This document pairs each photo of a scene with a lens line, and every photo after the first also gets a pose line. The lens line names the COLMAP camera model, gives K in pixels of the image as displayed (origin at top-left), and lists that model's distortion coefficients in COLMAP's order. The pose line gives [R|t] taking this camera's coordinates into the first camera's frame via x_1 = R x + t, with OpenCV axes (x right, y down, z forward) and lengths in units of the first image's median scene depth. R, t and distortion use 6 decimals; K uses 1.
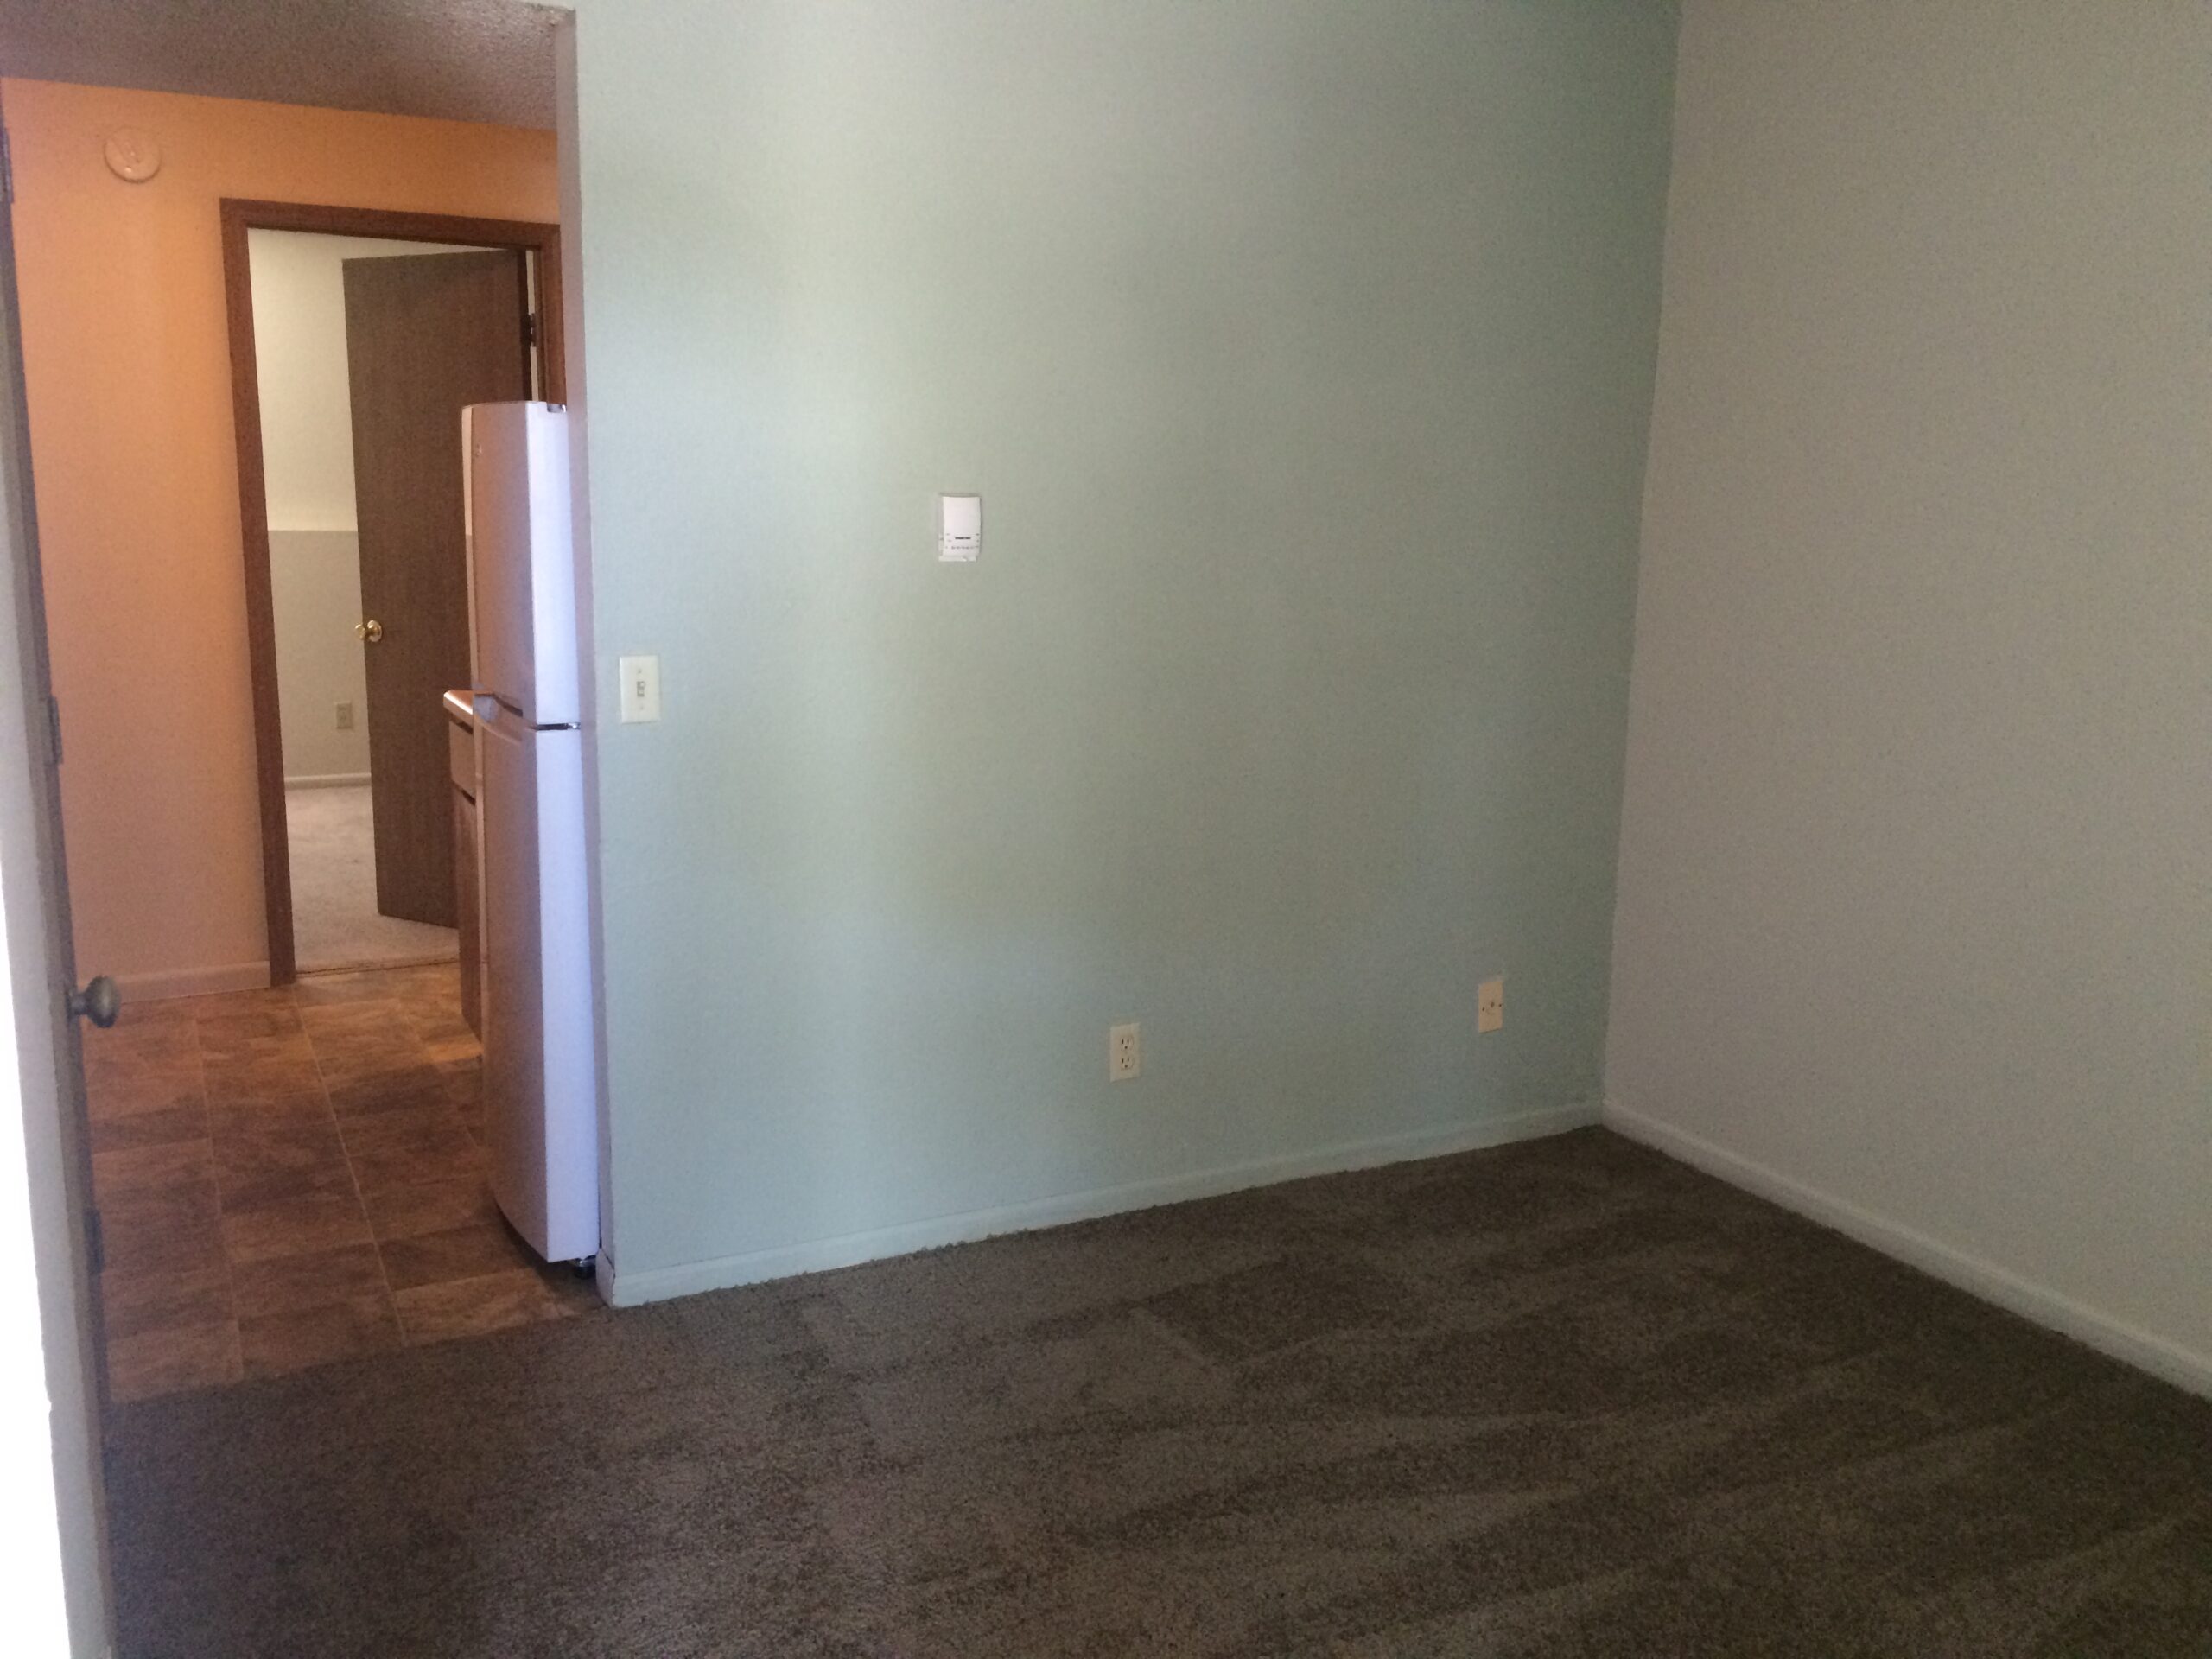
lens RADIAL K [[1886.0, 0, 1099.0], [0, 1886.0, 818.2], [0, 0, 1]] dist [0.063106, -0.089137]
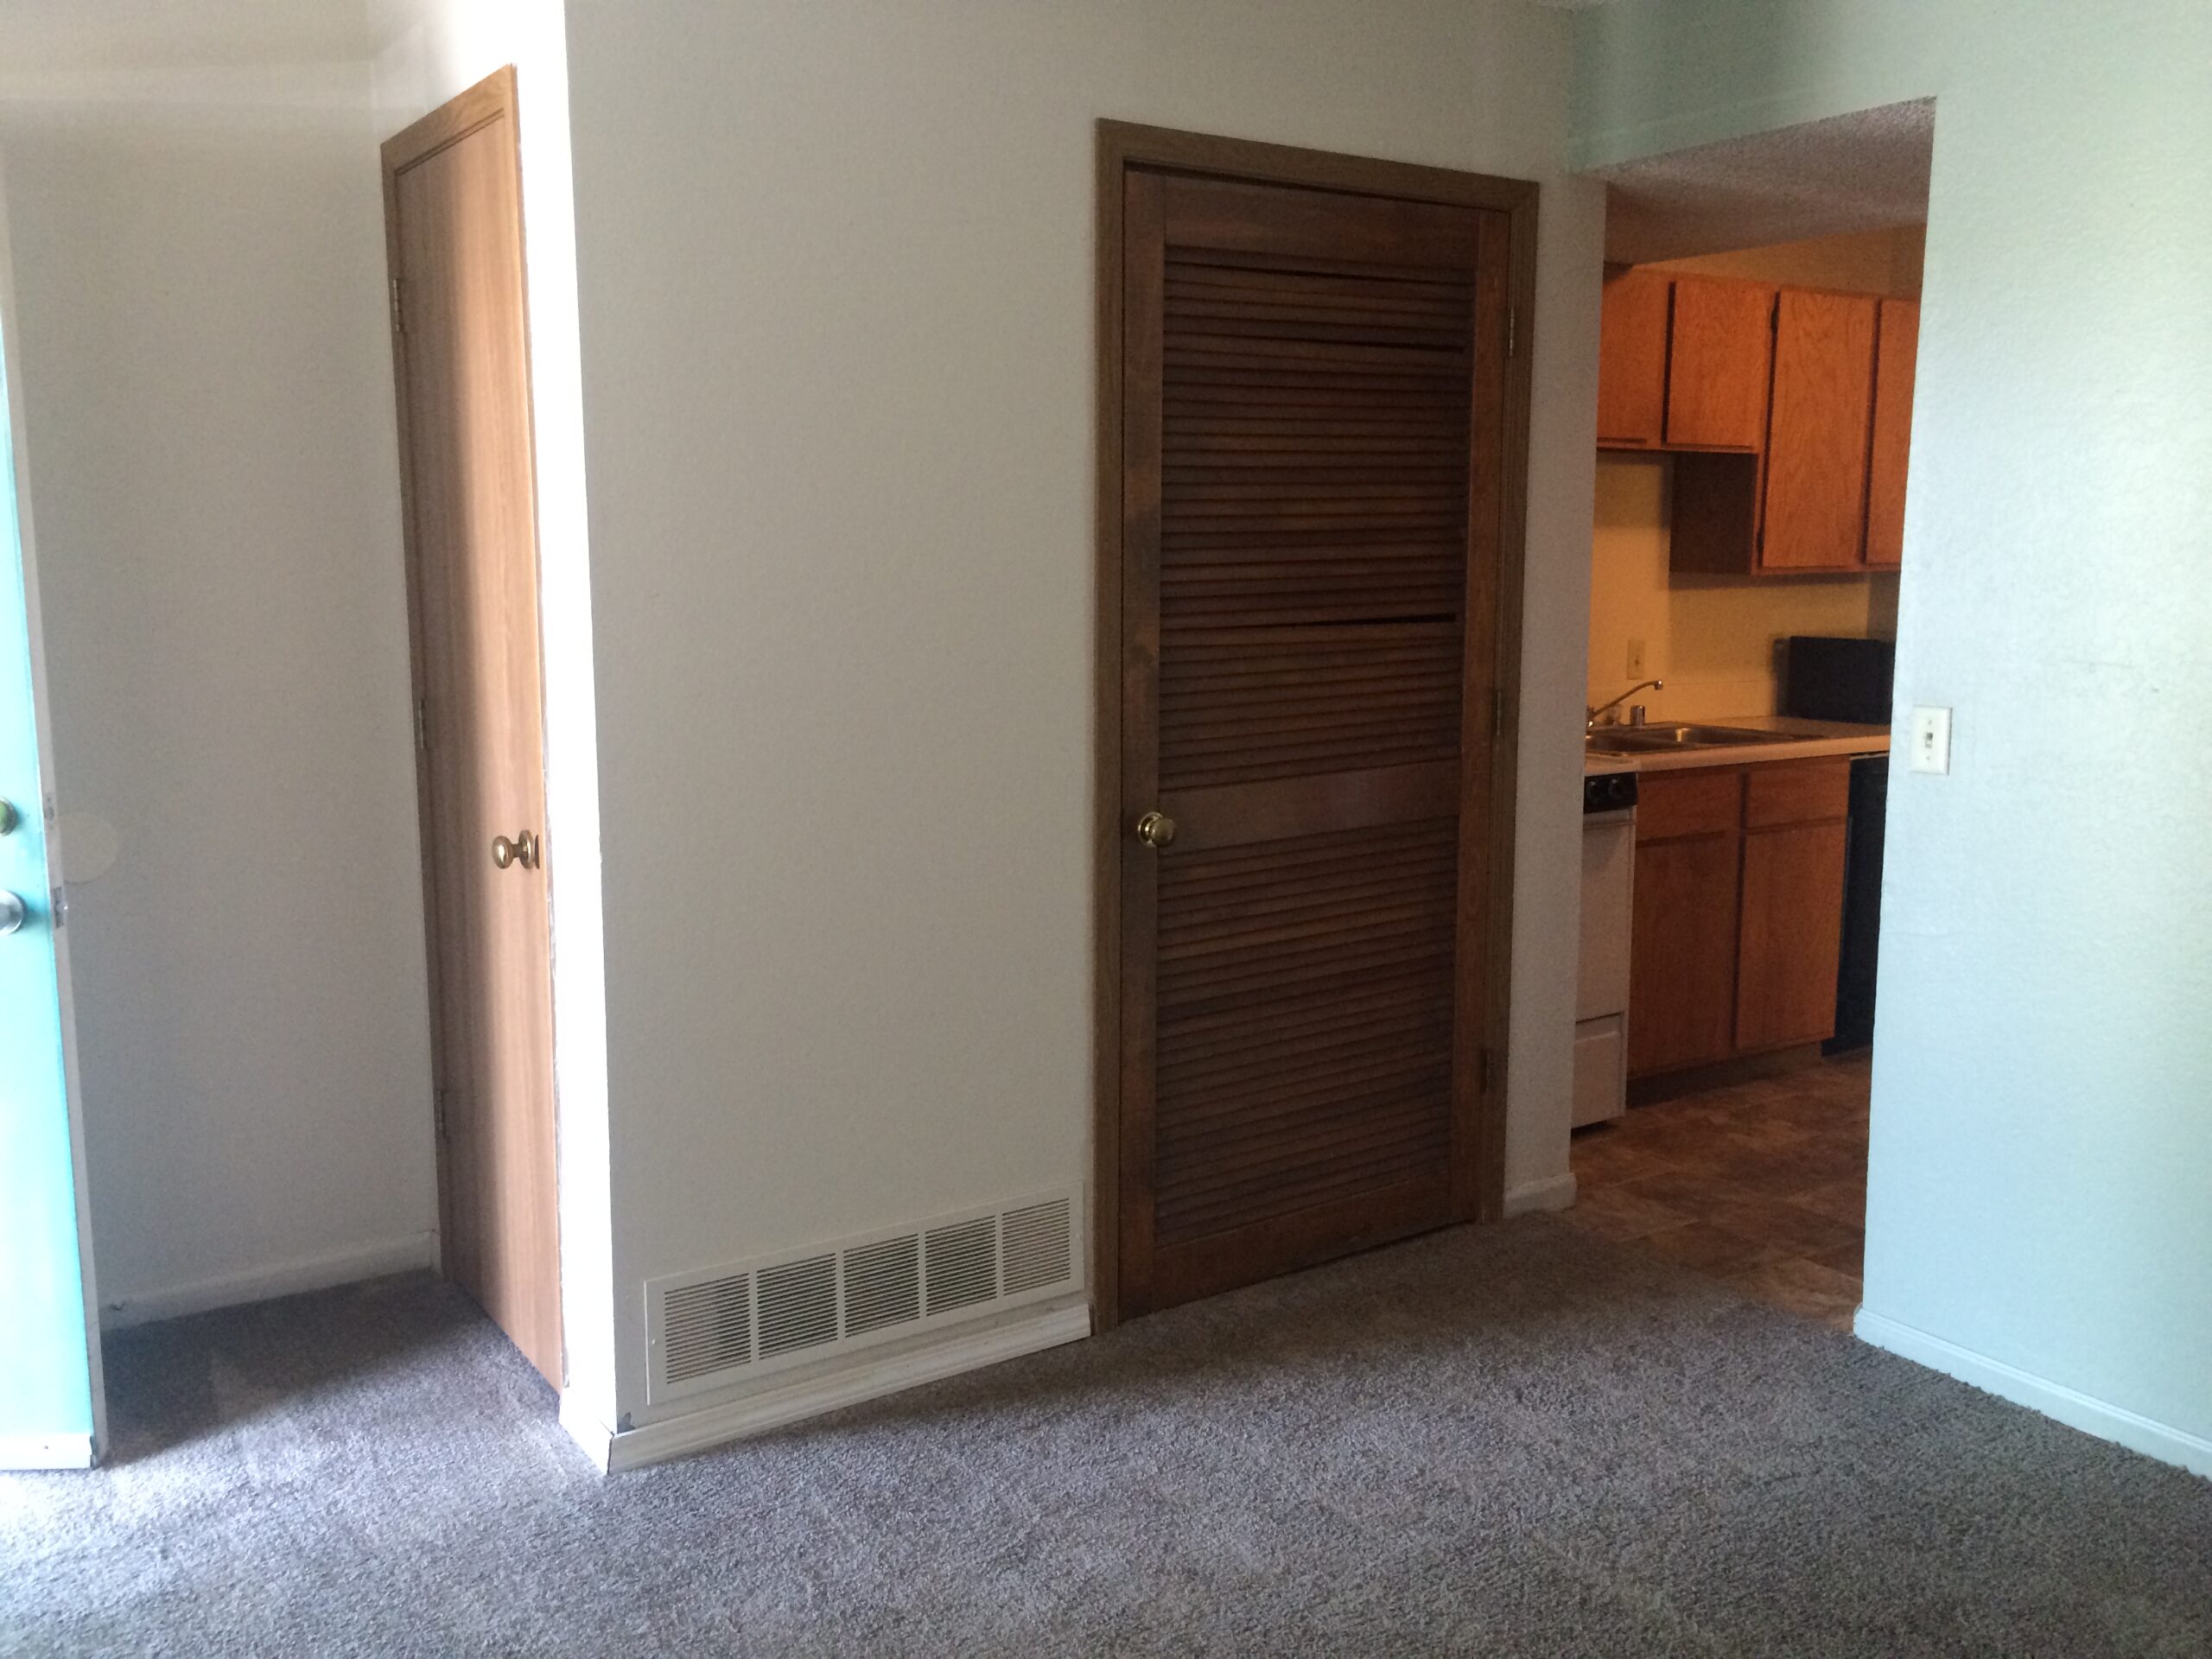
lens RADIAL K [[1886.0, 0, 1103.4], [0, 1886.0, 834.1], [0, 0, 1]] dist [0.063106, -0.089137]
pose [[0.112264, 0.127893, -0.985414, 0.661110], [-0.175760, 0.978602, 0.106985, -0.102311], [0.978011, 0.161186, 0.132341, 0.728343]]
